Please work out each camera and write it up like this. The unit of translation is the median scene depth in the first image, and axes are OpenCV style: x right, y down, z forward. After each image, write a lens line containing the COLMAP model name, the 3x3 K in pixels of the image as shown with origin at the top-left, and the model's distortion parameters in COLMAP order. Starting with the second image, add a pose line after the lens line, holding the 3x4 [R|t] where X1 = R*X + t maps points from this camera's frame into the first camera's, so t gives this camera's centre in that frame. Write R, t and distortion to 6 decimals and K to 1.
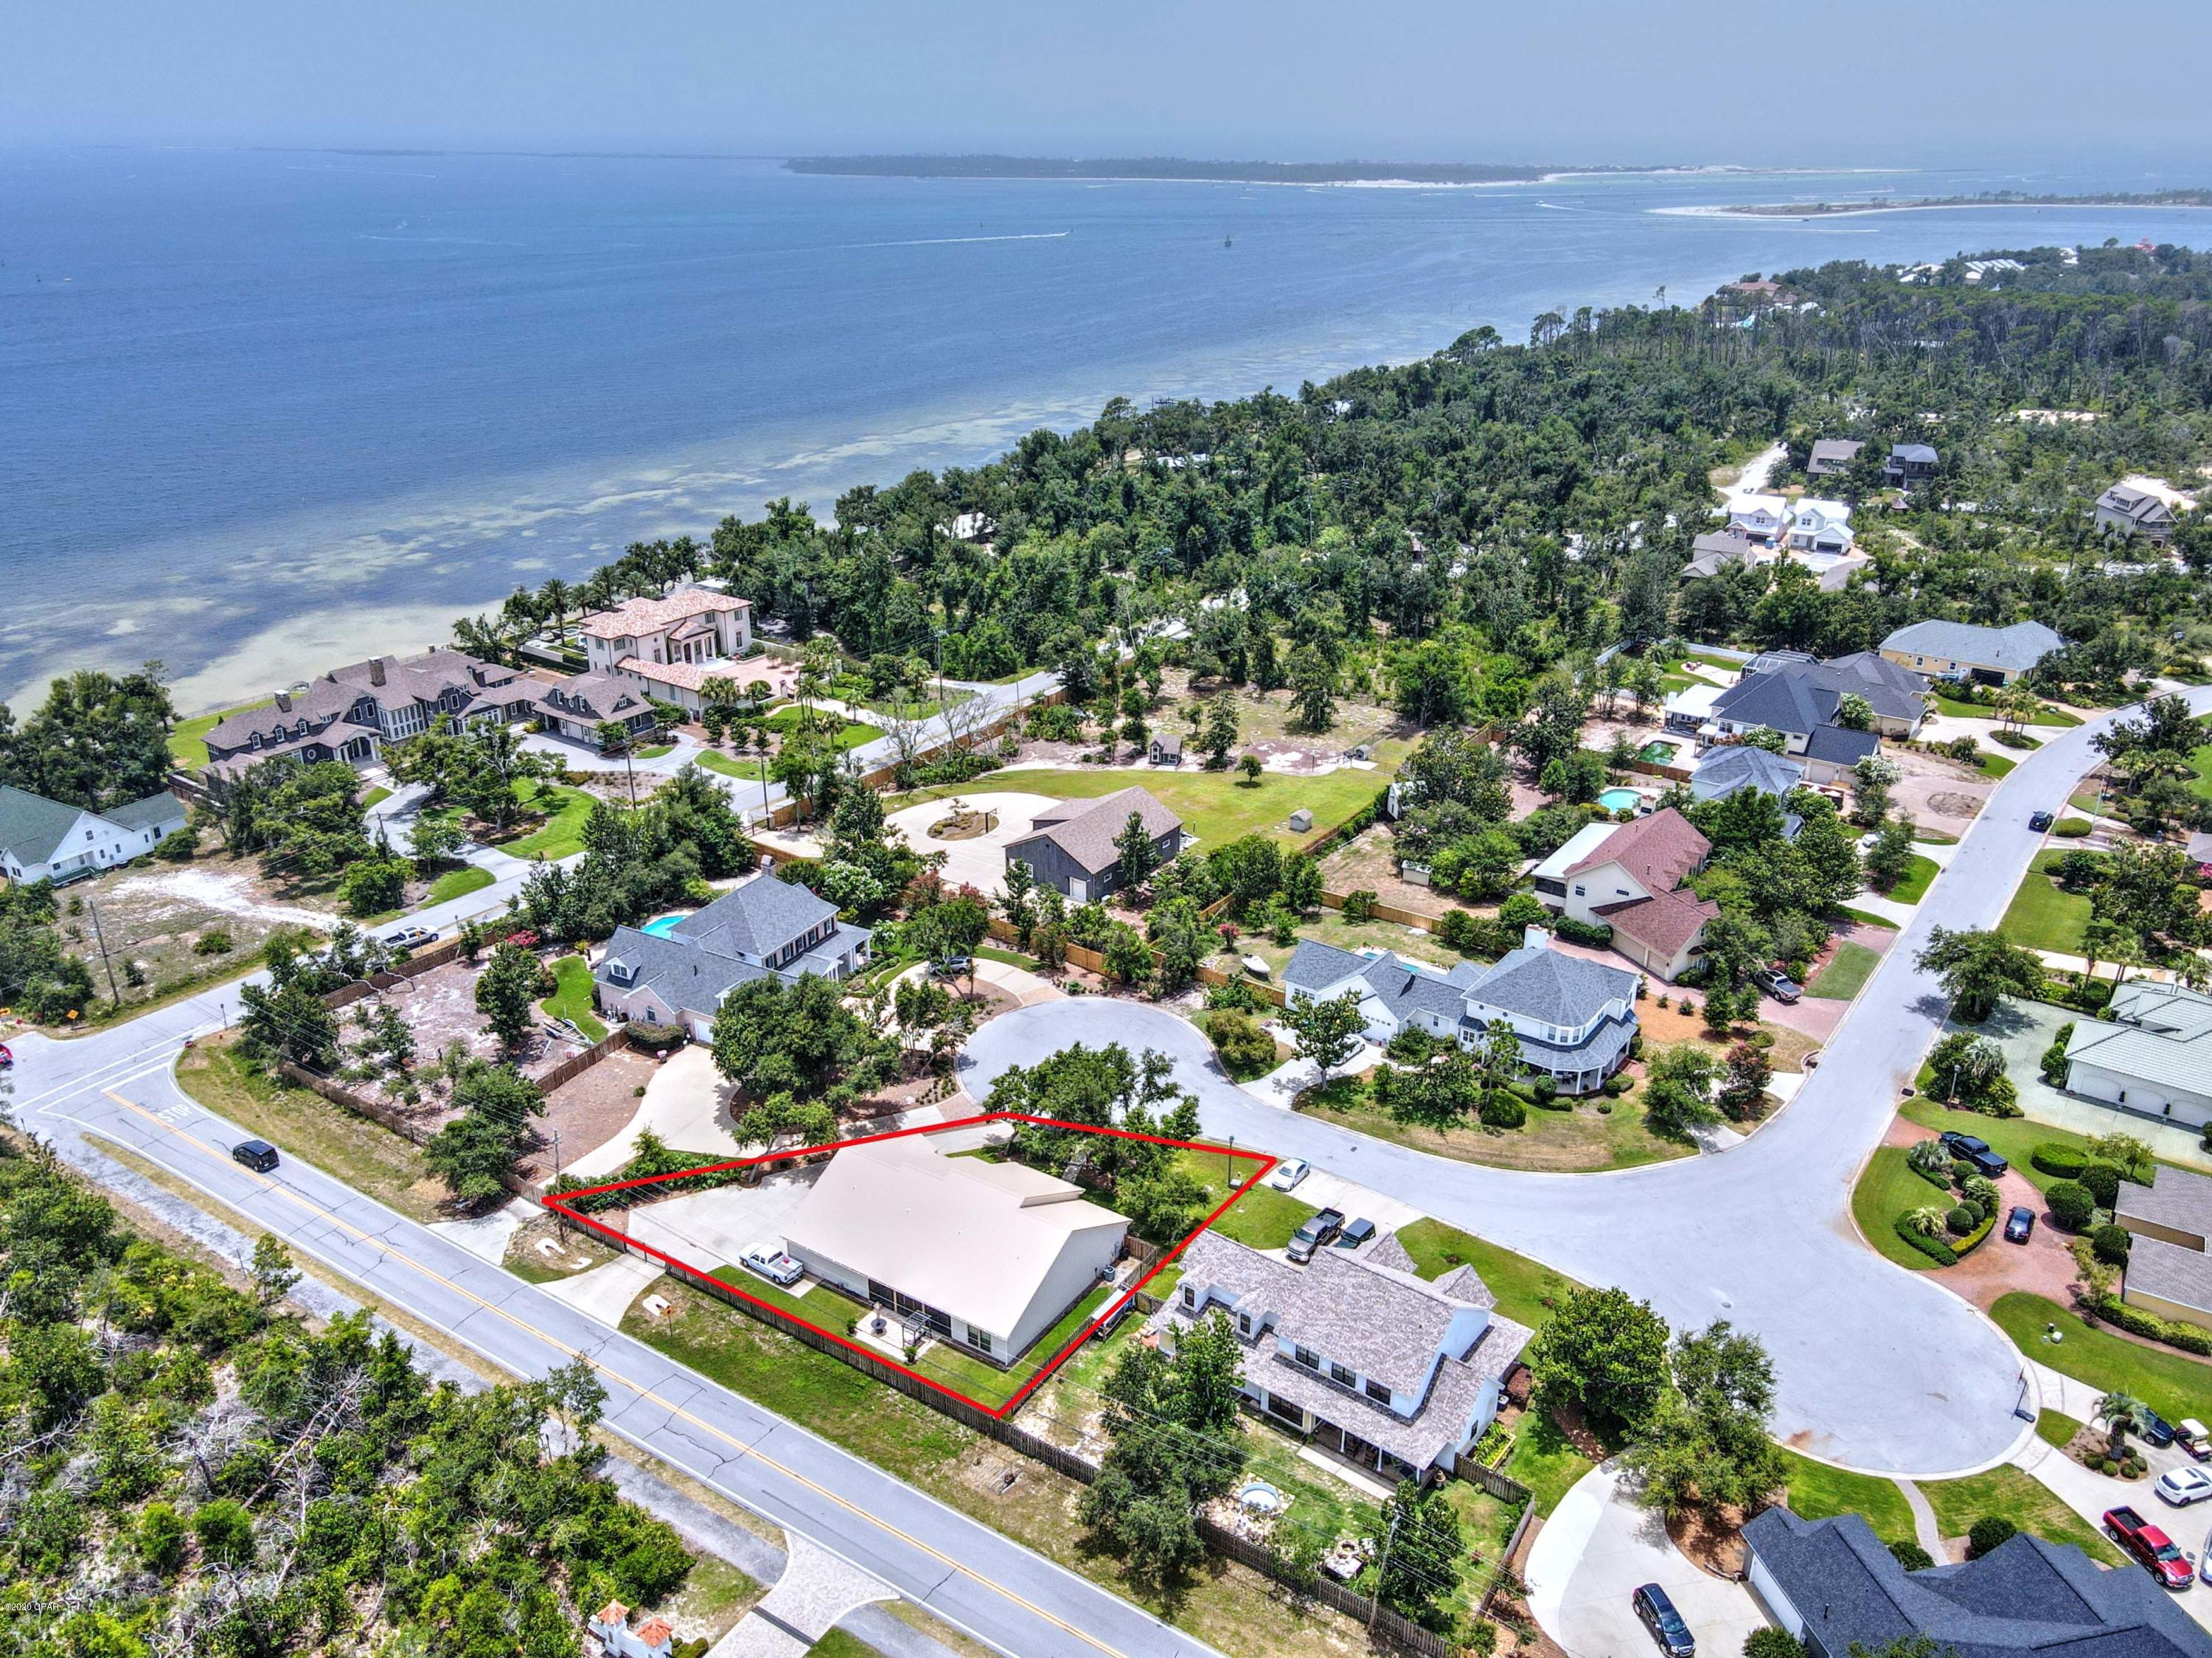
lens RADIAL K [[1604.8, 0, 1106.0], [0, 1604.8, 829.0], [0, 0, 1]] dist [0.007770, 0.006196]
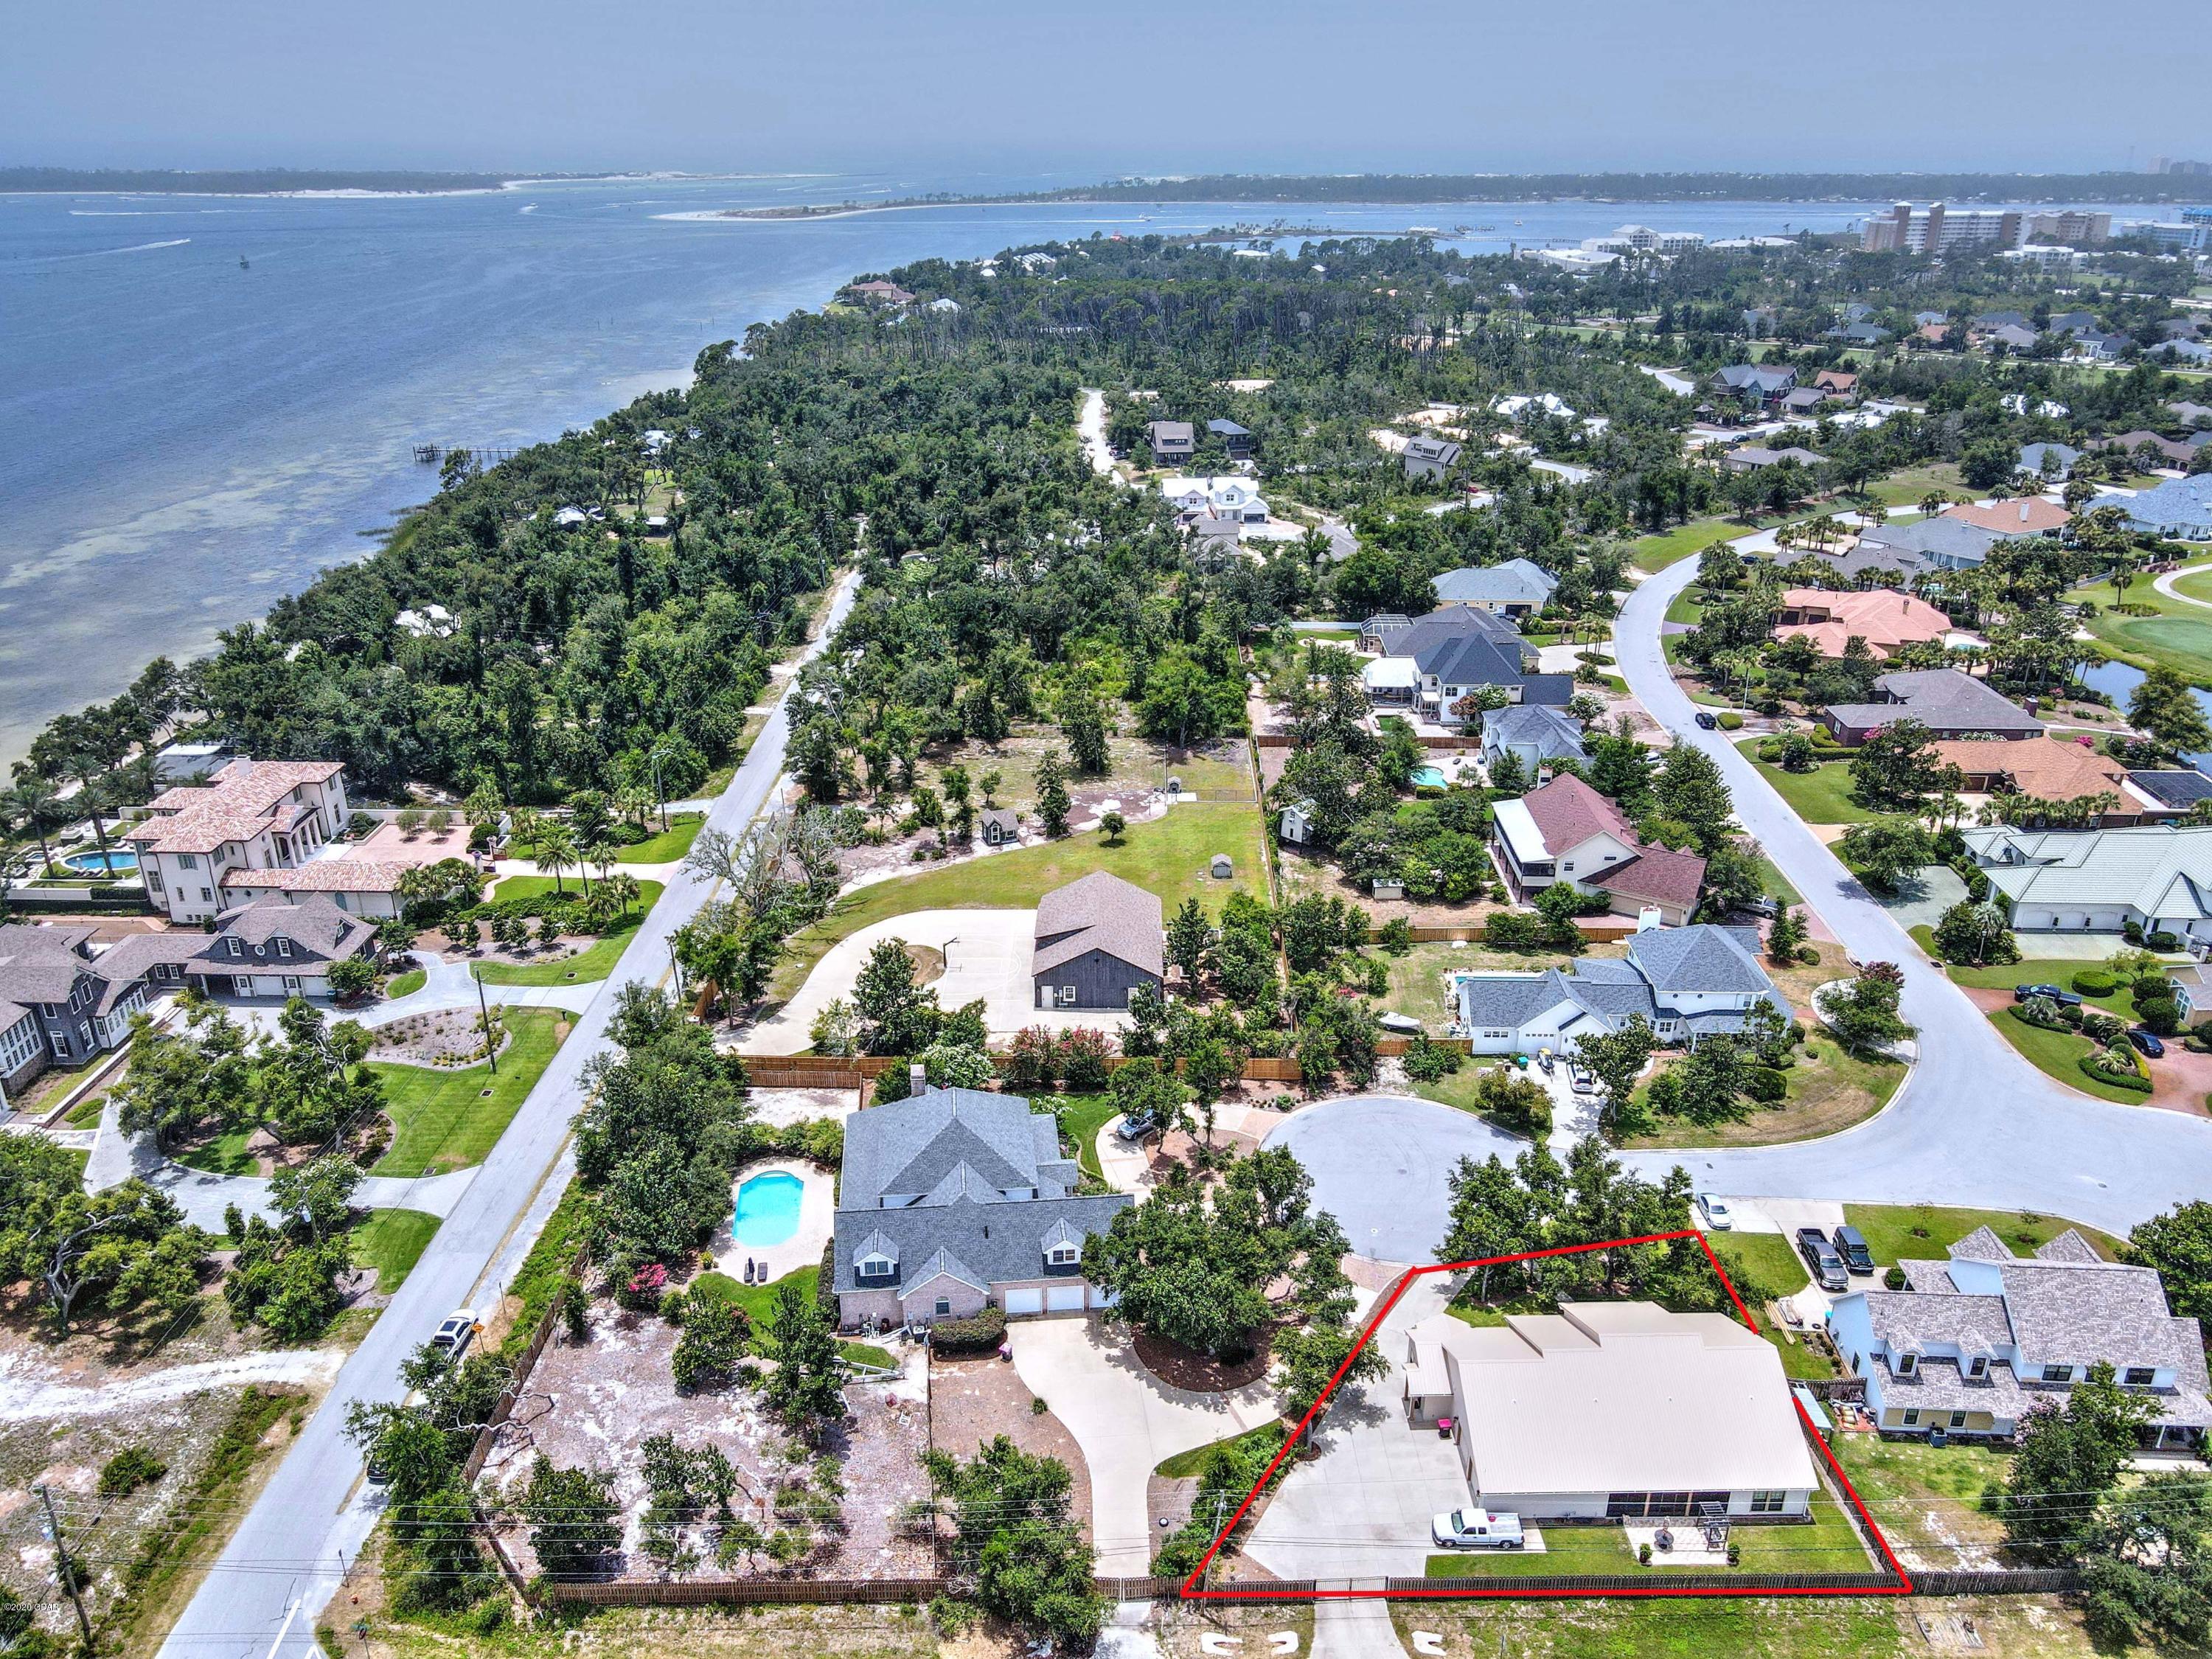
lens RADIAL K [[1605.0, 0, 1106.0], [0, 1605.0, 829.5], [0, 0, 1]] dist [0.007770, 0.006196]
pose [[0.830145, -0.222713, 0.511135, -0.461687], [0.224342, 0.972694, 0.059466, -0.109239], [-0.510422, 0.065304, 0.857441, 0.244432]]
